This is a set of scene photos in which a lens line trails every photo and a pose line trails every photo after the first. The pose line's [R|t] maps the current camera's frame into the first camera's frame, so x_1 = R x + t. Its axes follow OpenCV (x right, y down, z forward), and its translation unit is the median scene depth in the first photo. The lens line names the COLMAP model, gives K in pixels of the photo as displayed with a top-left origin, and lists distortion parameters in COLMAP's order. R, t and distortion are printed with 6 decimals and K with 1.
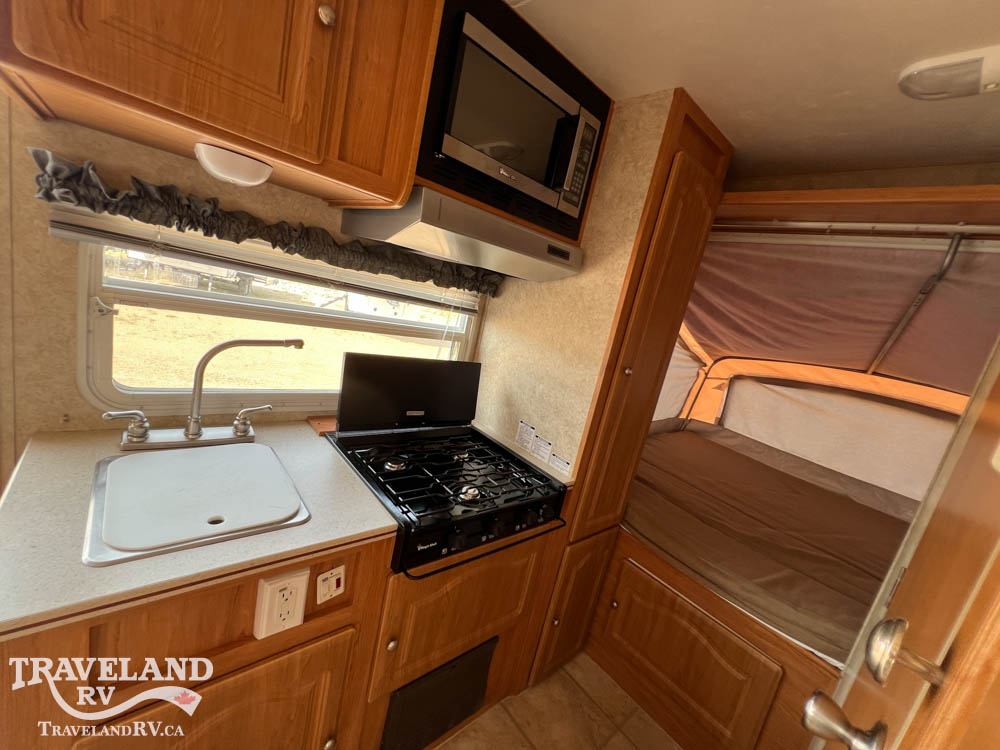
lens RADIAL K [[400.7, 0, 502.1], [0, 400.7, 375.3], [0, 0, 1]] dist [-0.001978, 0.000685]
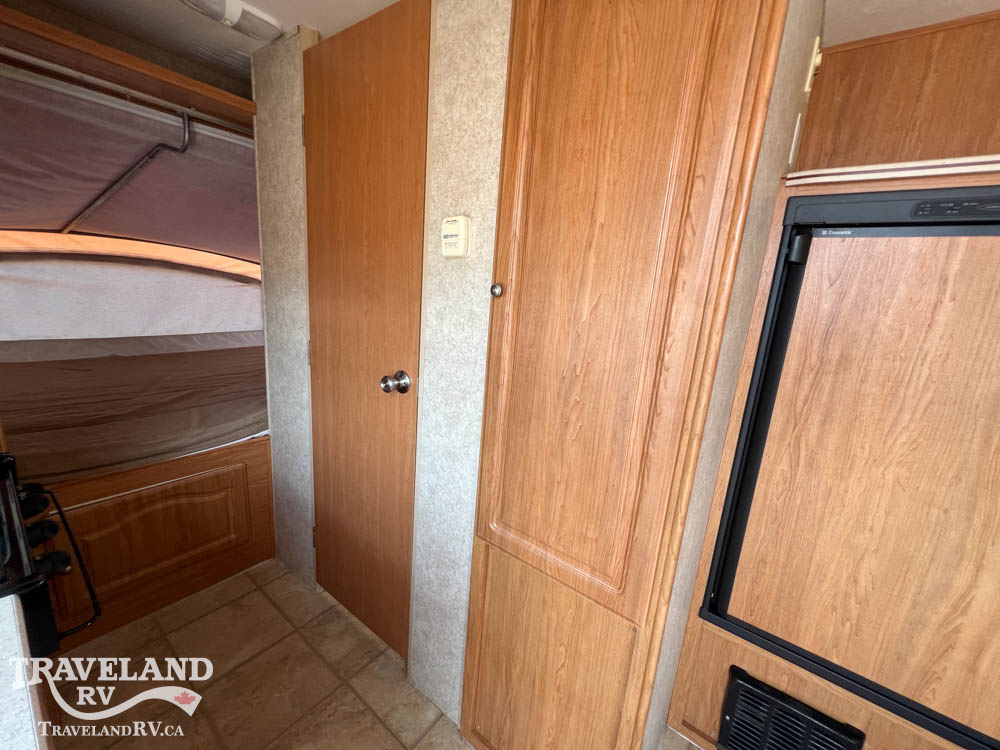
lens RADIAL K [[400.7, 0, 502.1], [0, 400.7, 375.3], [0, 0, 1]] dist [-0.001978, 0.000685]
pose [[-0.179834, -0.424024, 0.887617, -0.490697], [0.079505, 0.893110, 0.442756, -0.070020], [-0.980479, 0.150193, -0.126899, 0.219457]]
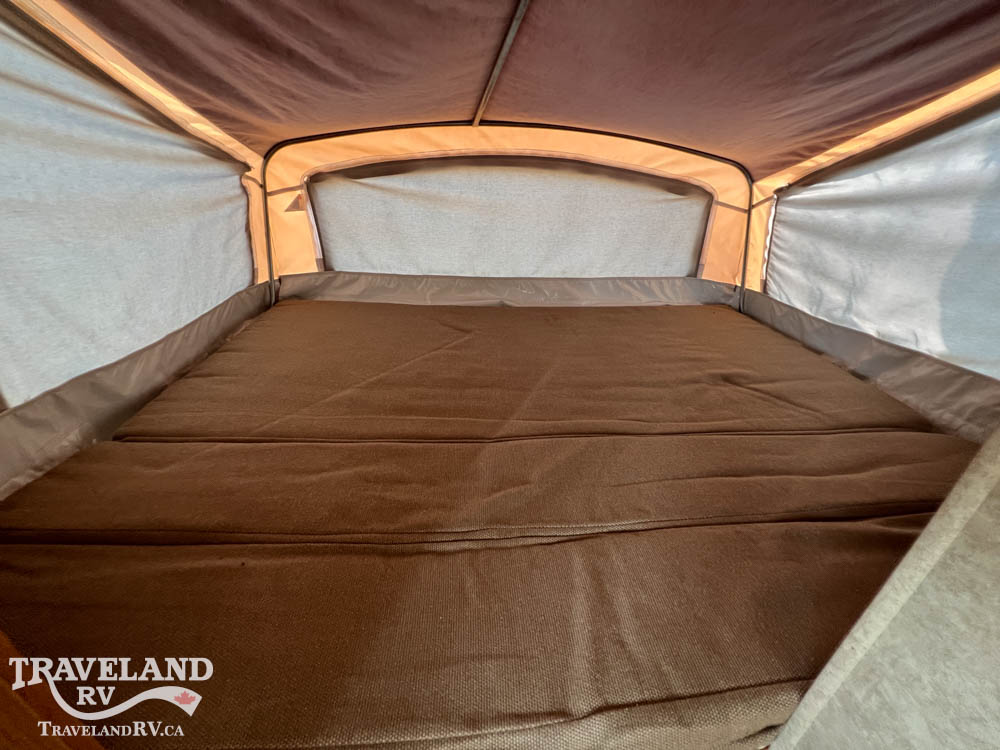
lens RADIAL K [[400.7, 0, 502.1], [0, 400.7, 375.3], [0, 0, 1]] dist [-0.001978, 0.000685]
pose [[0.586212, -0.528292, 0.614218, 0.496213], [0.247095, 0.838611, 0.485465, 0.058187], [-0.771557, -0.132816, 0.622142, 0.813183]]
